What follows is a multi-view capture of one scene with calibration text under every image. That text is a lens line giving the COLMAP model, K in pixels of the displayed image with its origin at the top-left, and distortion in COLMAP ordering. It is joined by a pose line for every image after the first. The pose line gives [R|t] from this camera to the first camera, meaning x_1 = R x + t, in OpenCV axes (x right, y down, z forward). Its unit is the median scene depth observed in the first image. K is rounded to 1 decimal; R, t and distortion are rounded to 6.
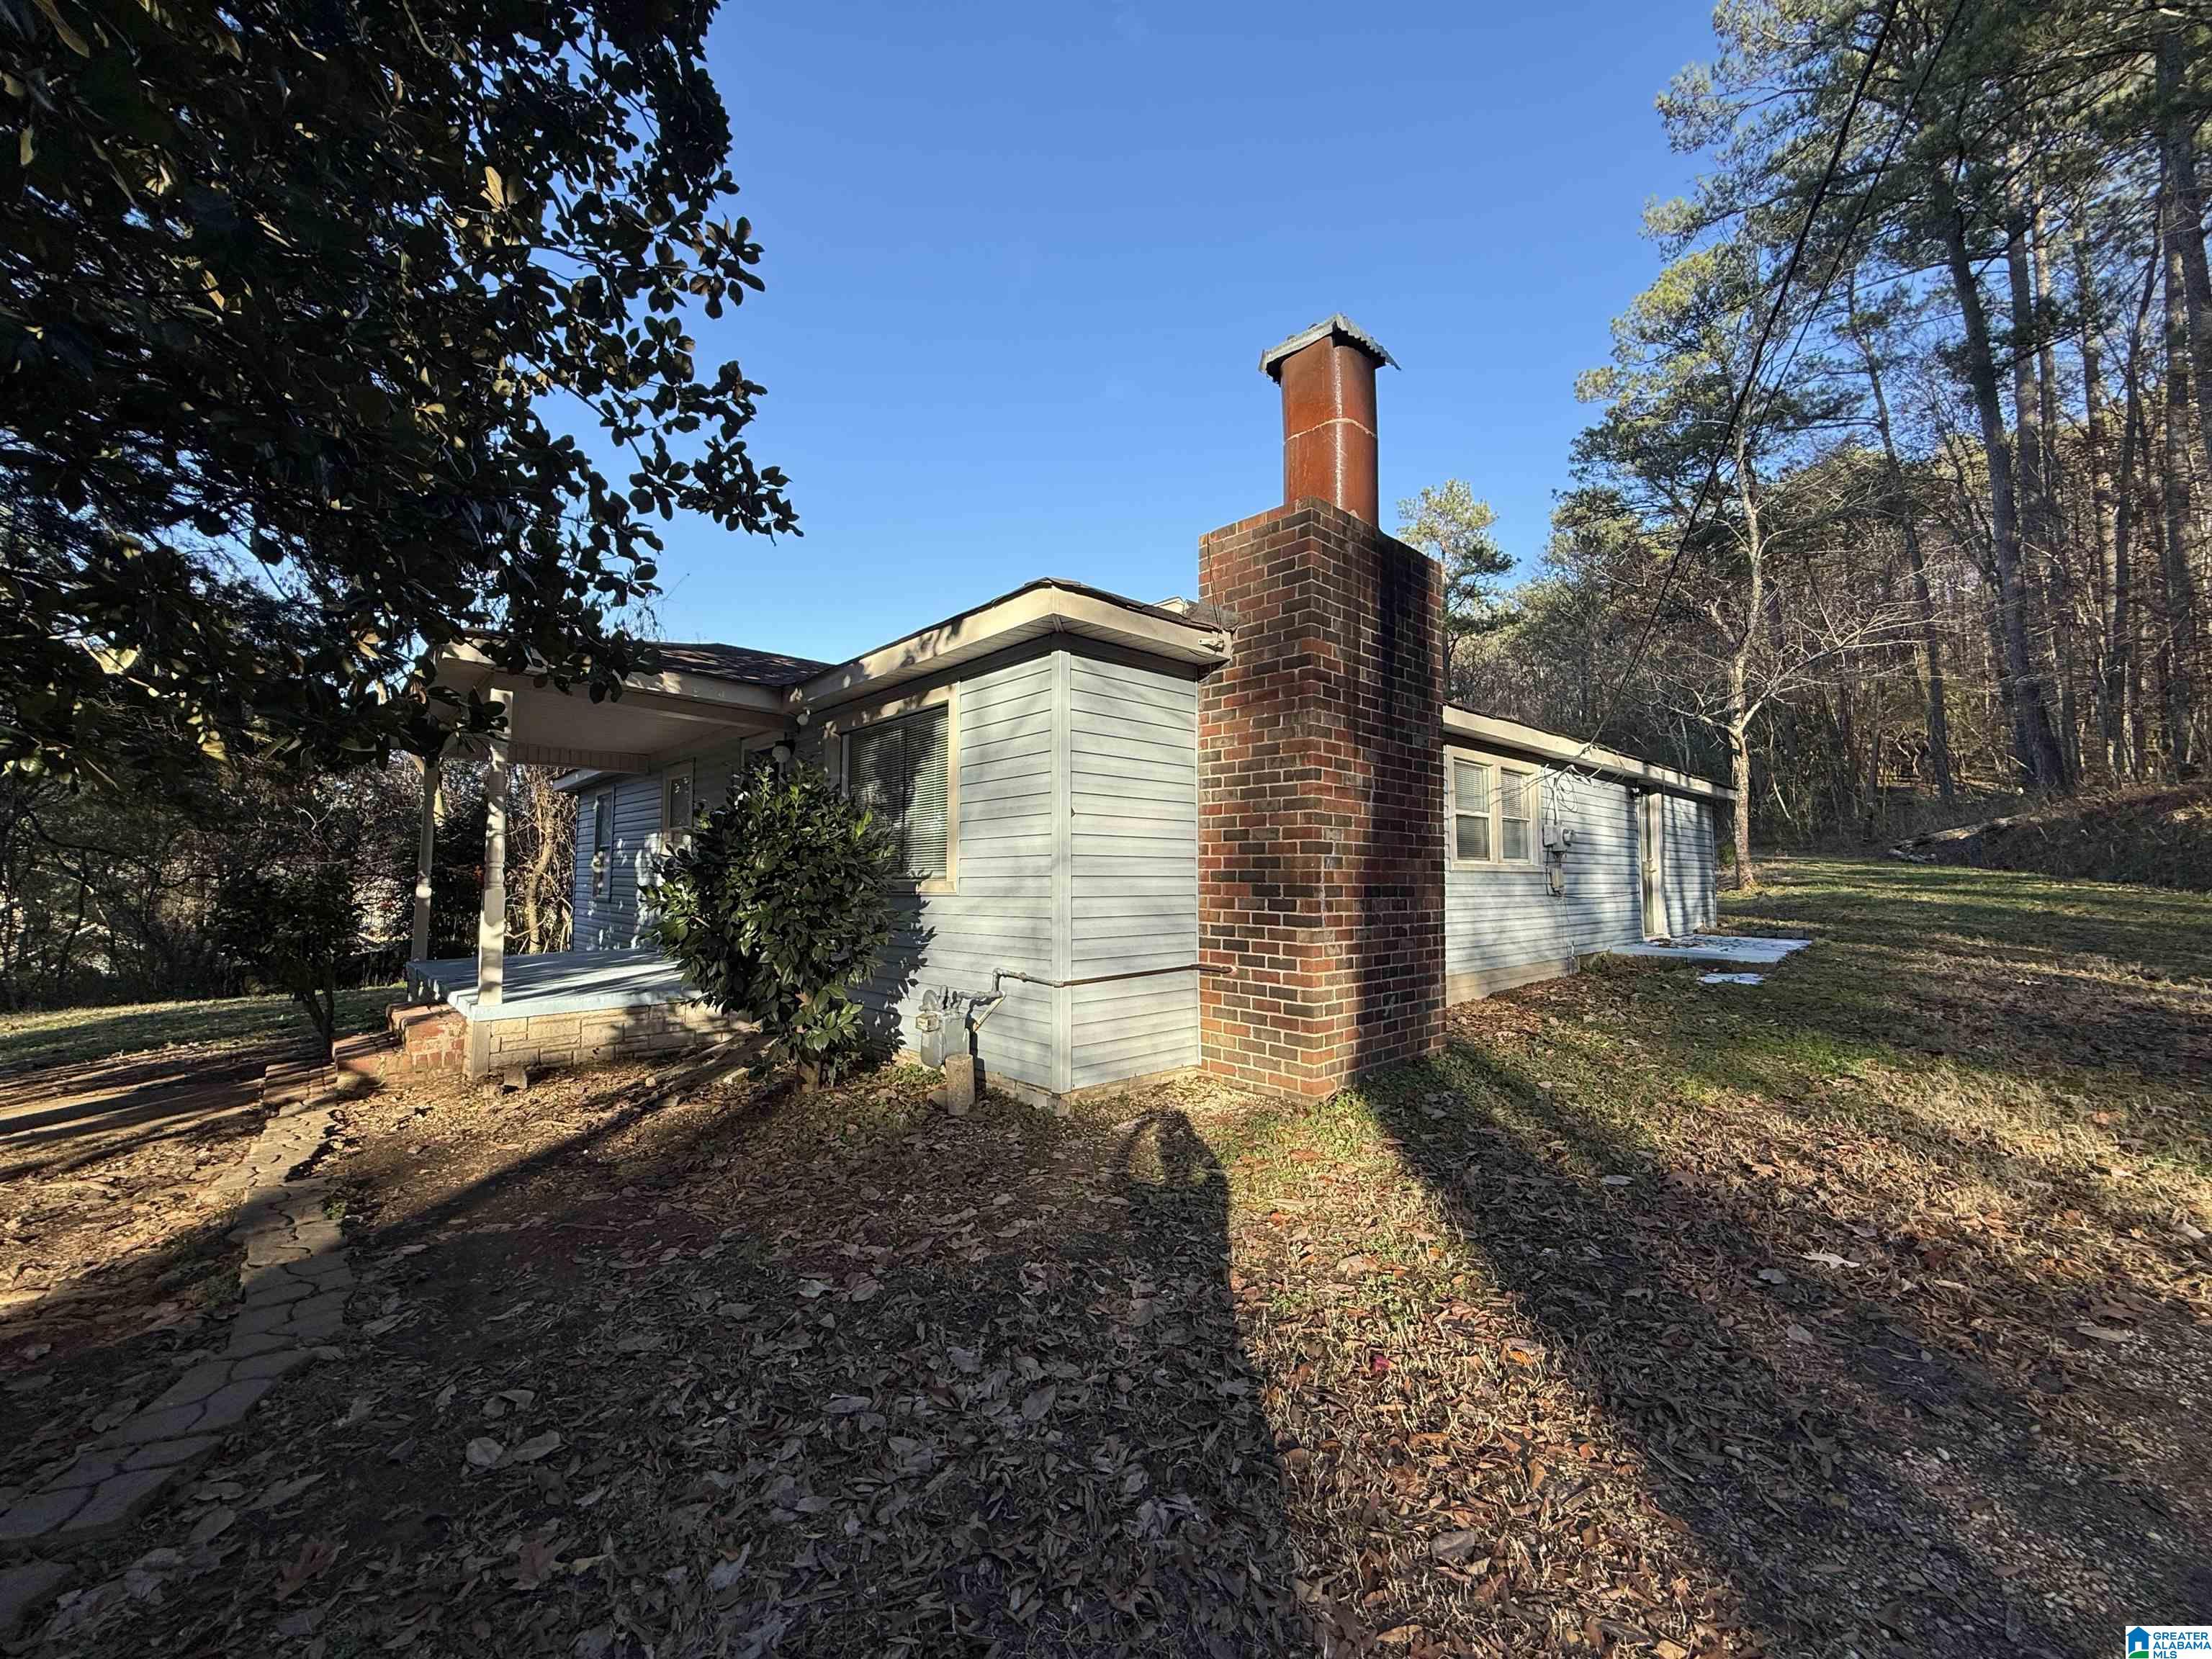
lens RADIAL K [[882.6, 0, 1089.3], [0, 882.6, 825.6], [0, 0, 1]] dist [-0.001450, -0.000010]
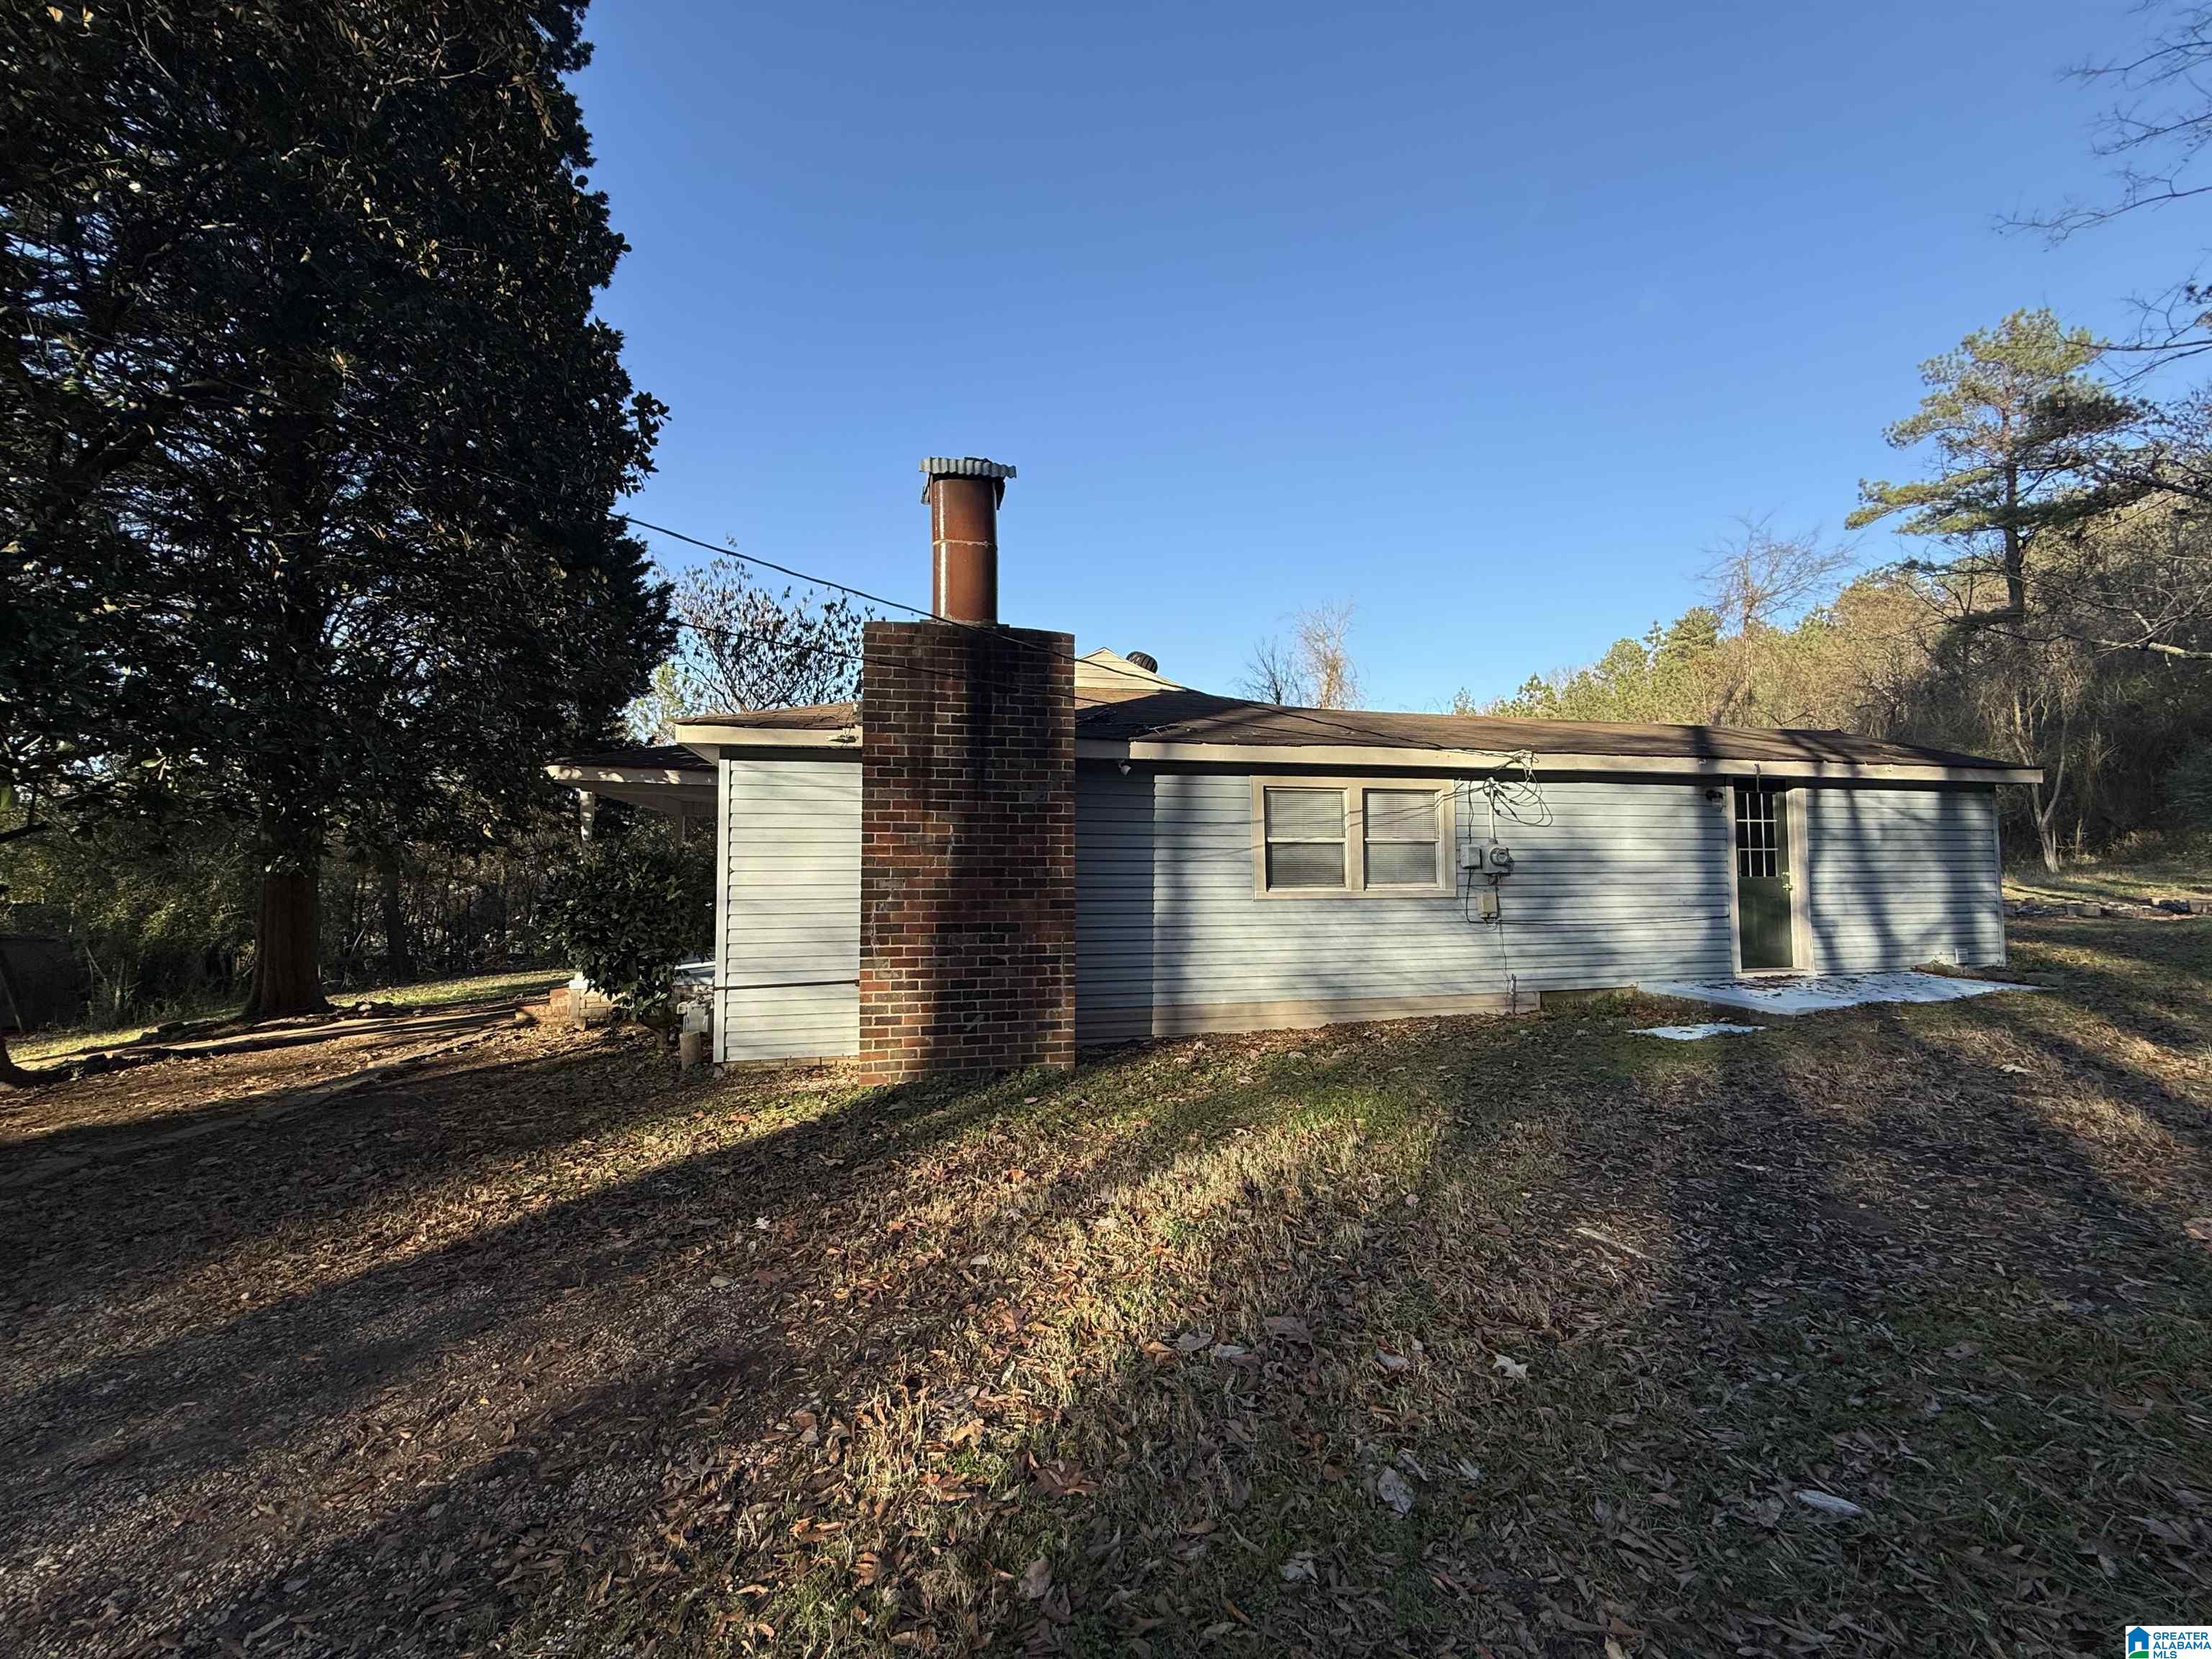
lens RADIAL K [[882.6, 0, 1089.3], [0, 882.6, 825.6], [0, 0, 1]] dist [-0.001450, -0.000010]
pose [[0.866044, -0.030671, -0.499026, 1.075969], [0.037387, 0.999295, 0.003466, -0.063042], [0.498568, -0.021659, 0.866580, 0.035070]]
